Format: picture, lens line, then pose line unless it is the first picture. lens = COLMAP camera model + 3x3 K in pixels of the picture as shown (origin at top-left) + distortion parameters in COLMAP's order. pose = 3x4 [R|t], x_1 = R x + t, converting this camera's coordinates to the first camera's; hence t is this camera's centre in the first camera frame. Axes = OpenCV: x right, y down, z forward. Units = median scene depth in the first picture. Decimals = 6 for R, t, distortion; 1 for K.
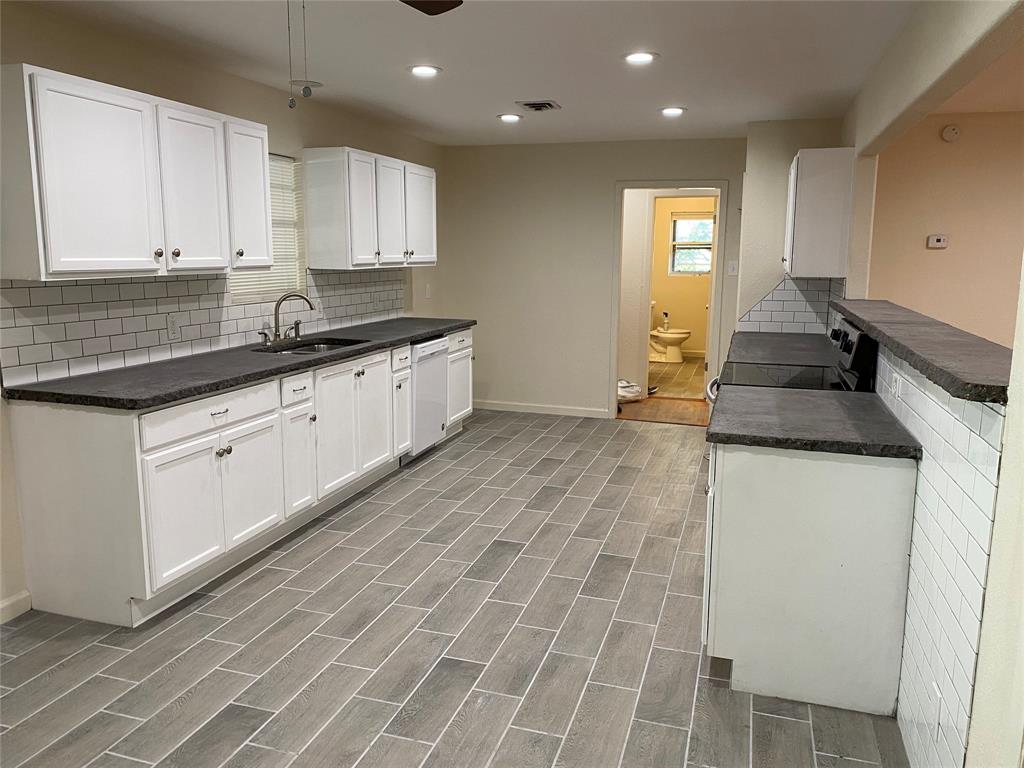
lens RADIAL K [[780.6, 0, 509.3], [0, 780.6, 376.5], [0, 0, 1]] dist [0.041397, -0.056874]
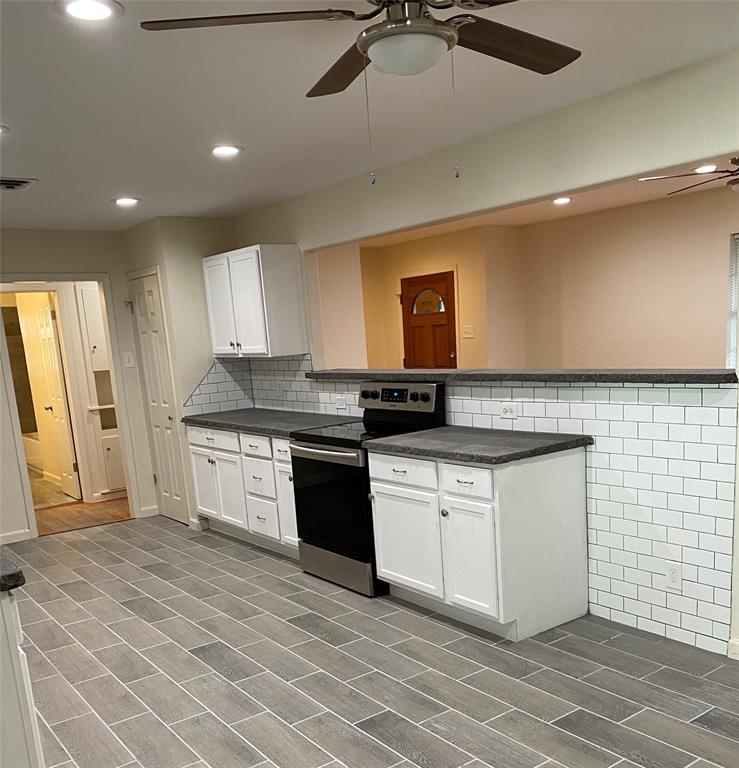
lens RADIAL K [[790.9, 0, 357.8], [0, 790.9, 482.1], [0, 0, 1]] dist [0.059056, 0.000000]
pose [[0.599582, -0.205108, 0.773584, -0.641409], [0.204050, 0.973834, 0.100050, -0.047514], [-0.773864, 0.097862, 0.625746, 0.232521]]
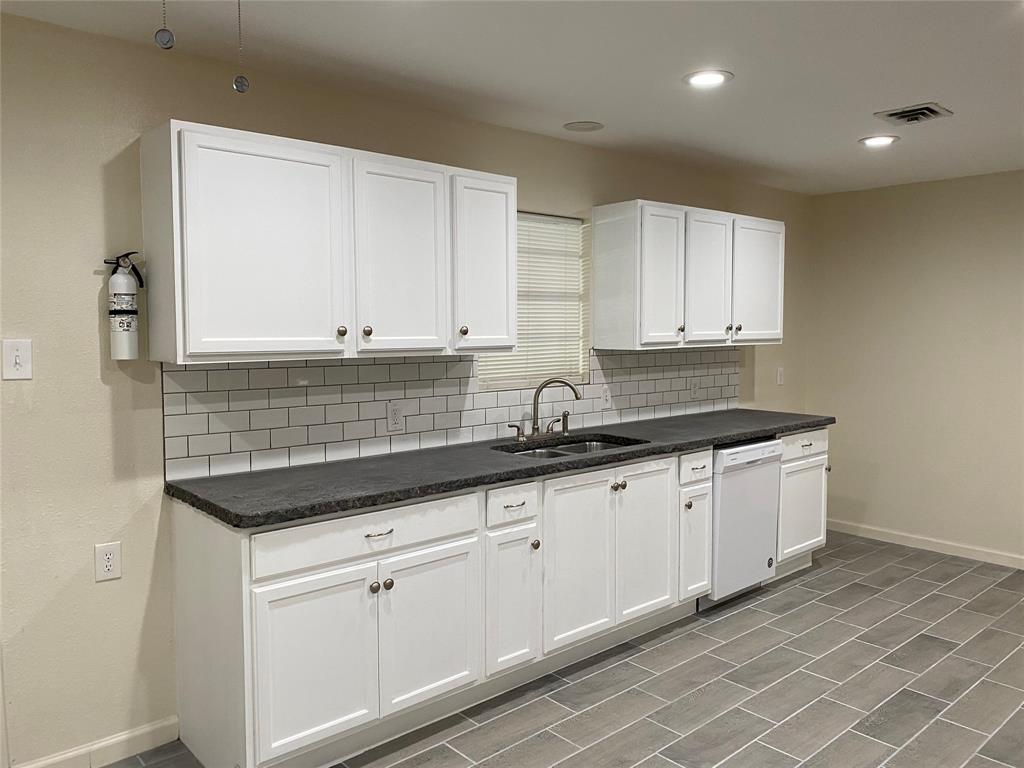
lens RADIAL K [[780.6, 0, 506.1], [0, 780.6, 369.1], [0, 0, 1]] dist [0.041397, -0.056874]
pose [[0.857791, 0.020107, -0.513605, 0.118806], [-0.074329, 0.993584, -0.085243, -0.053056], [0.508596, 0.111297, 0.853782, 0.341834]]
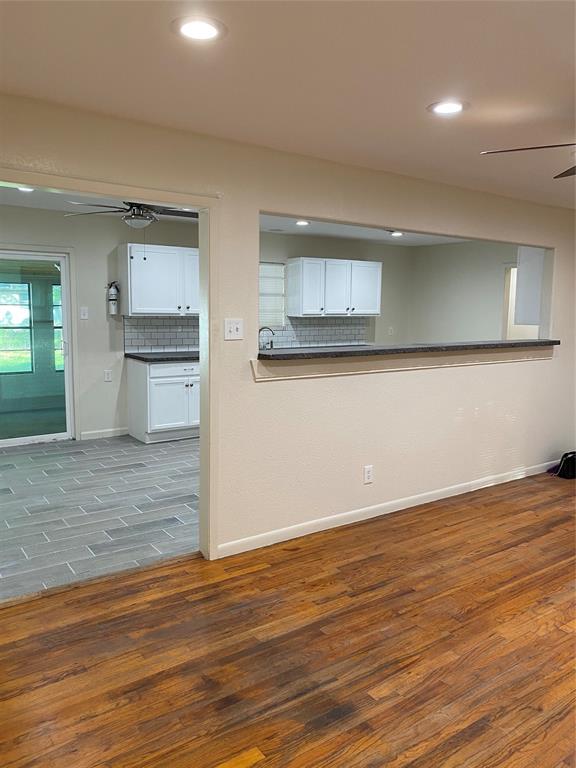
lens RADIAL K [[585.5, 0, 289.8], [0, 585.5, 374.5], [0, 0, 1]] dist [0.041397, -0.056874]
pose [[0.797076, 0.073614, -0.599375, 0.914454], [-0.104274, 0.994411, -0.016536, 0.052670], [0.594808, 0.075680, 0.800298, -0.283726]]
